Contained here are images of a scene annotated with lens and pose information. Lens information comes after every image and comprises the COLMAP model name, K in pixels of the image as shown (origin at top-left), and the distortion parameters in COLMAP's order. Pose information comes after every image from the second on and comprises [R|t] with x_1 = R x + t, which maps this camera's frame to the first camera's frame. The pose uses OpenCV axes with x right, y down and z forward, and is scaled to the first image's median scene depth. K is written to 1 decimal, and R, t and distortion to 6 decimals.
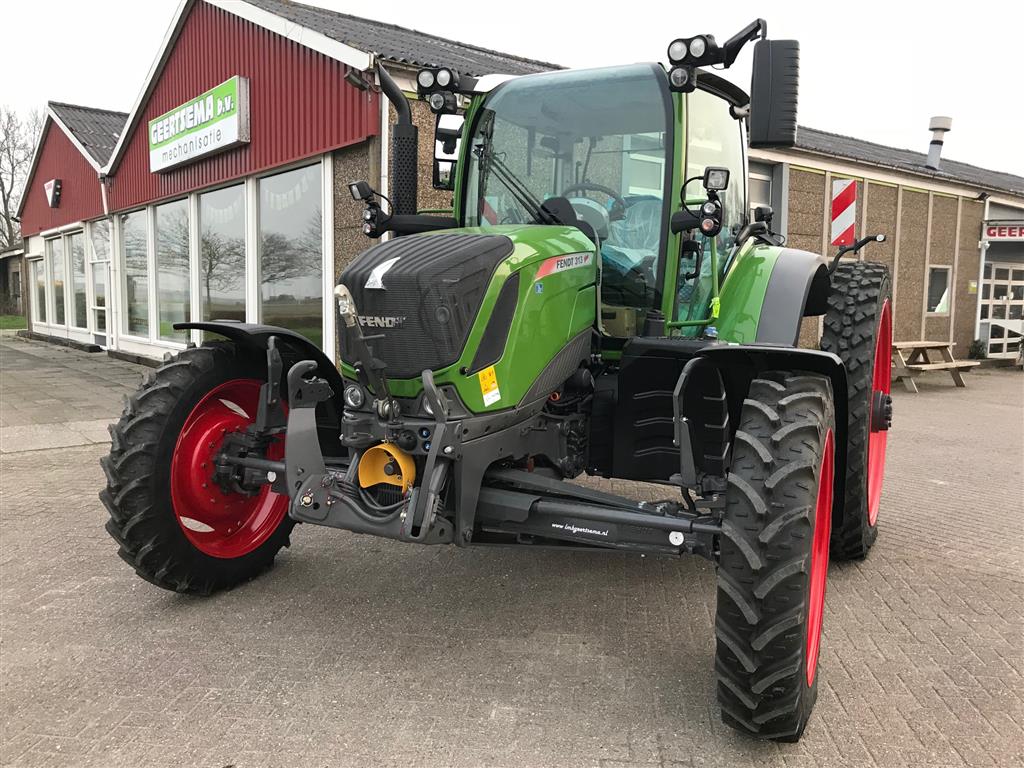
lens RADIAL K [[839.9, 0, 512.3], [0, 839.9, 371.8], [0, 0, 1]] dist [0.023236, -0.018183]
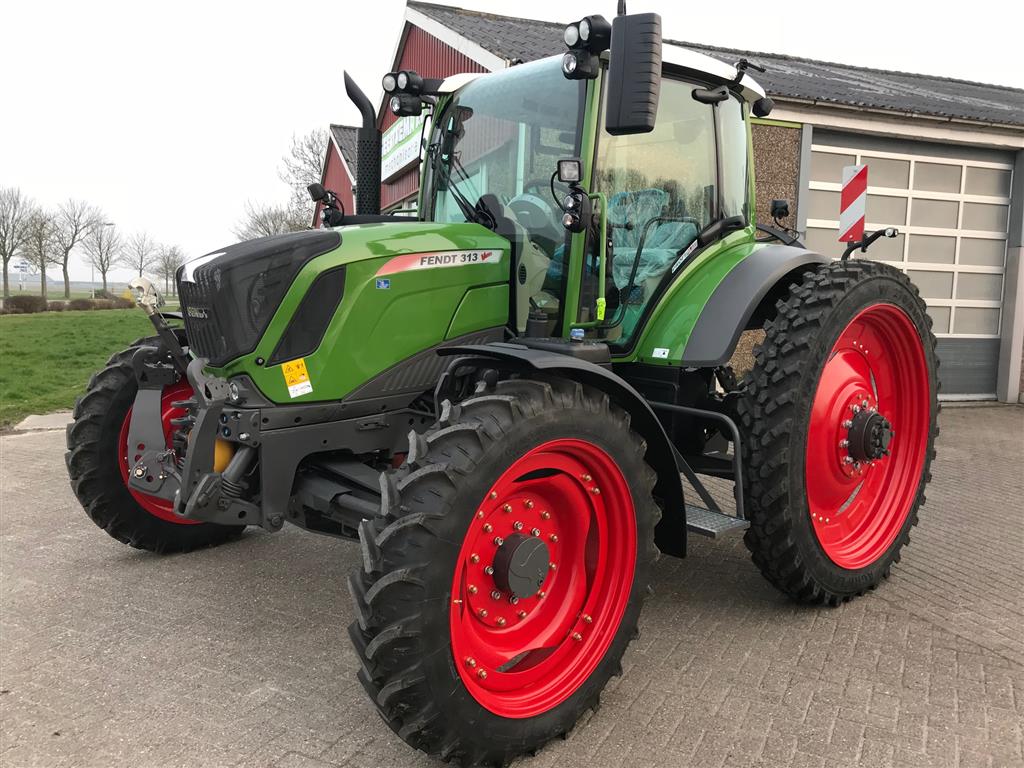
lens RADIAL K [[839.9, 0, 514.9], [0, 839.9, 375.3], [0, 0, 1]] dist [0.023236, -0.018183]
pose [[0.941061, 0.046683, -0.335000, 0.413871], [-0.047052, 0.998868, 0.007021, -0.004493], [0.334948, 0.009155, 0.942192, 0.083818]]
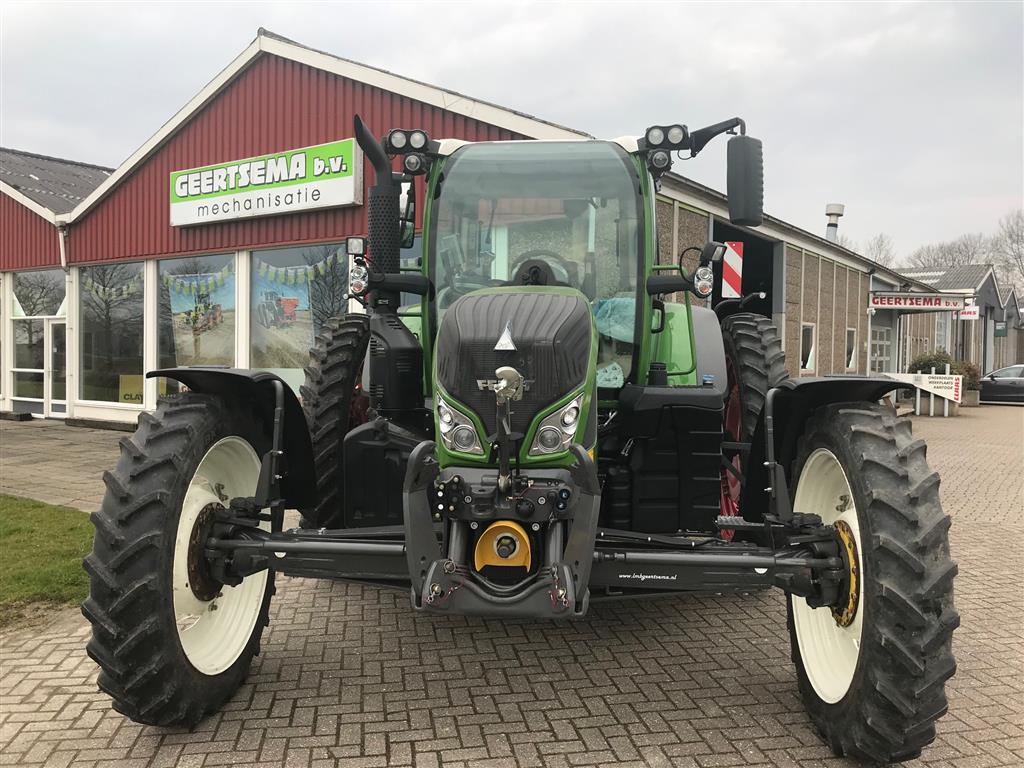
lens RADIAL K [[839.9, 0, 519.0], [0, 839.9, 367.1], [0, 0, 1]] dist [0.023236, -0.018183]
pose [[0.955097, -0.008143, 0.296181, -1.180030], [0.028131, 0.997599, -0.063286, -0.038065], [-0.294954, 0.068776, 0.953033, 0.041112]]
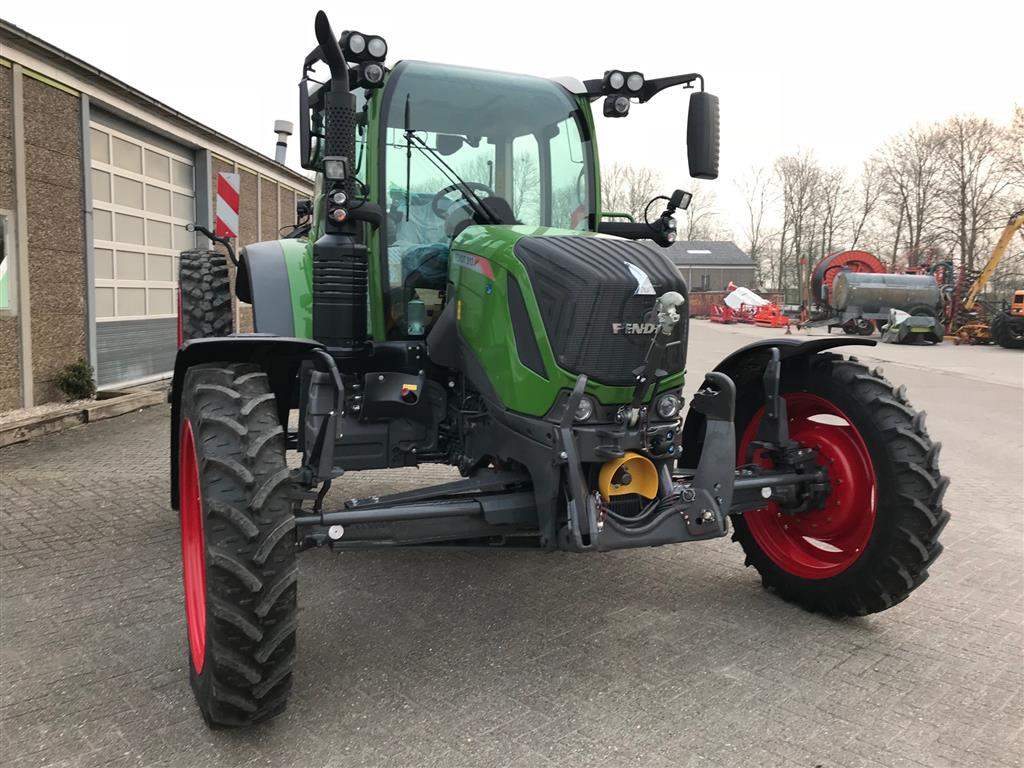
lens RADIAL K [[839.9, 0, 518.4], [0, 839.9, 373.7], [0, 0, 1]] dist [0.023236, -0.018183]
pose [[0.633778, -0.078659, 0.769505, -0.697583], [0.064275, 0.996731, 0.048949, -0.044611], [-0.770840, 0.018437, 0.636762, 0.339551]]
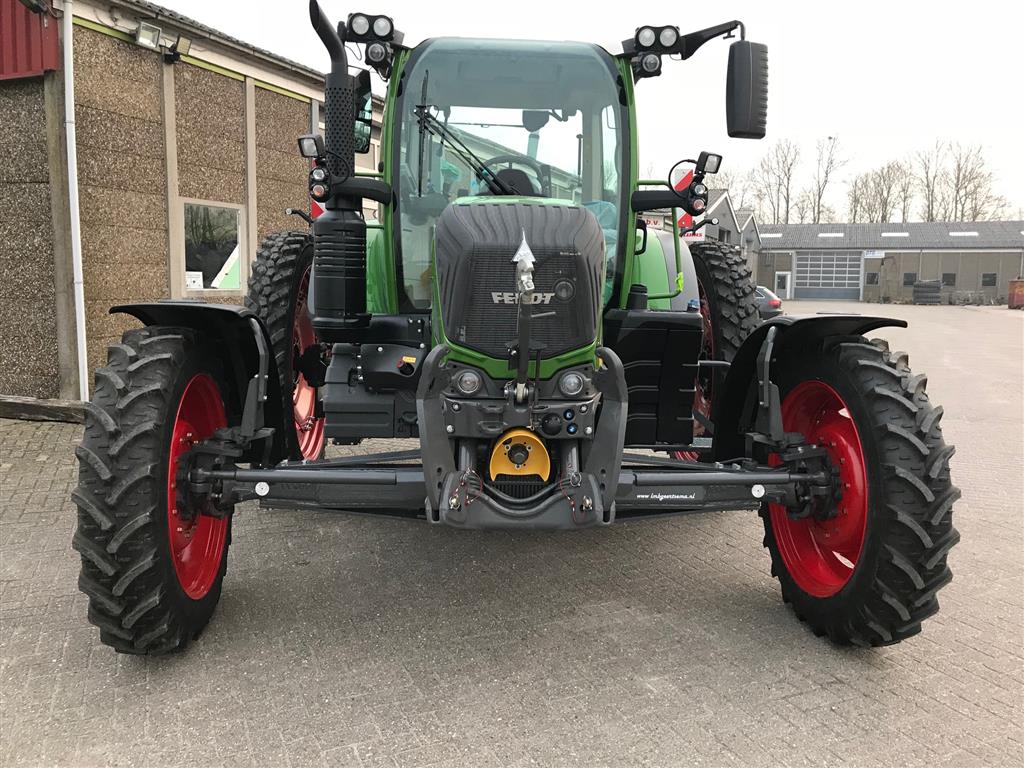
lens RADIAL K [[839.9, 0, 522.5], [0, 839.9, 370.5], [0, 0, 1]] dist [0.023236, -0.018183]
pose [[0.859213, -0.058106, 0.508308, -0.436880], [0.044305, 0.998248, 0.039222, -0.011741], [-0.509696, -0.011179, 0.860282, 0.148147]]
